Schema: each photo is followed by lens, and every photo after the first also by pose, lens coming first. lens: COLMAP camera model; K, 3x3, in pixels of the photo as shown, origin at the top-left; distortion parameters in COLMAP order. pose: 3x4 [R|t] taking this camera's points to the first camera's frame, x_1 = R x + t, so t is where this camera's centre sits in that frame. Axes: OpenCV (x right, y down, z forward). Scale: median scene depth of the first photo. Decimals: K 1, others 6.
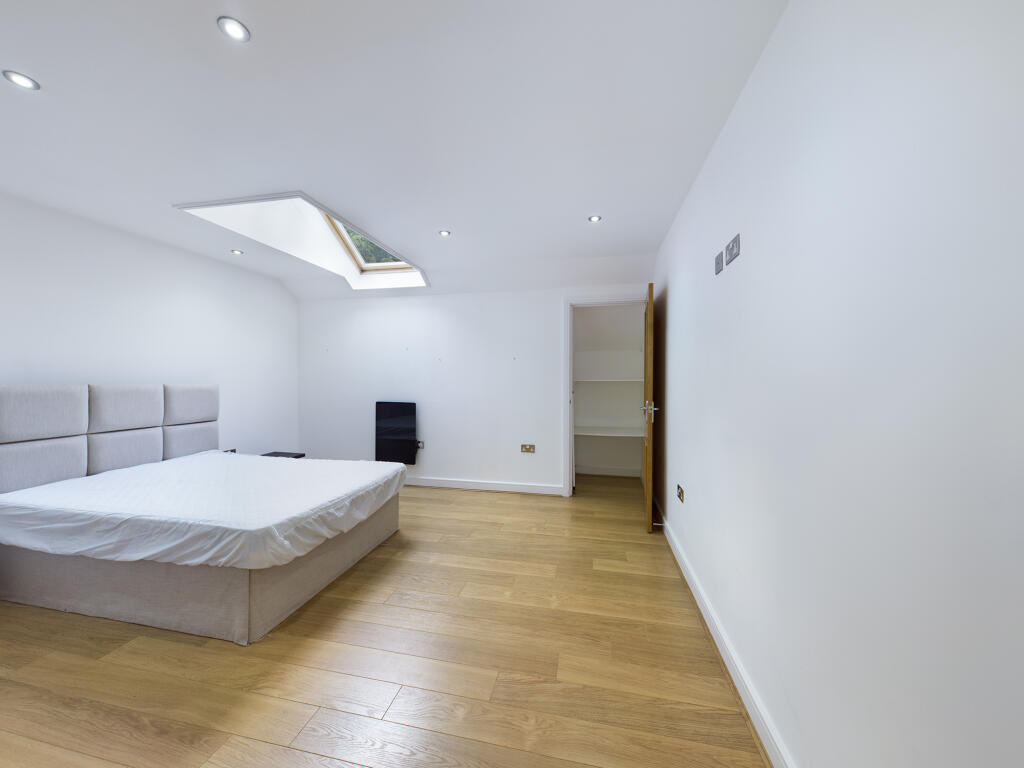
lens RADIAL K [[375.6, 0, 510.7], [0, 375.6, 377.7], [0, 0, 1]] dist [0.002202, 0.000036]
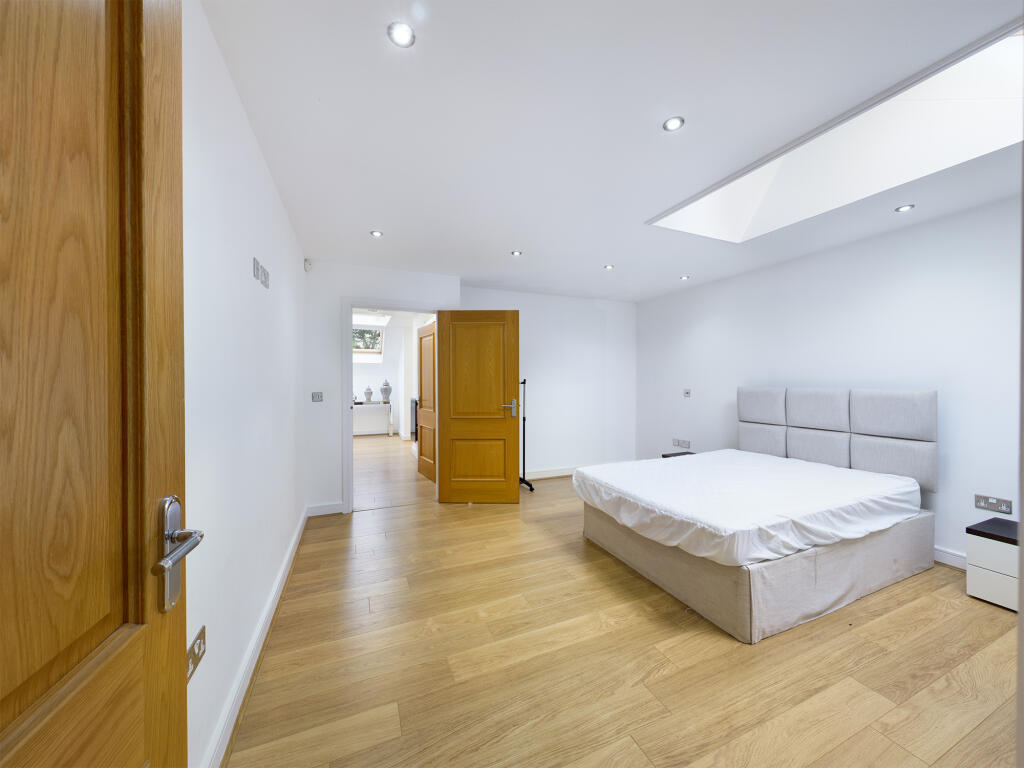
lens RADIAL K [[375.6, 0, 513.9], [0, 375.6, 385.0], [0, 0, 1]] dist [0.002202, 0.000036]
pose [[-0.821424, 0.001264, -0.570317, 0.395676], [0.000882, 0.999999, 0.000945, 0.005314], [0.570317, 0.000273, -0.821424, 1.556989]]
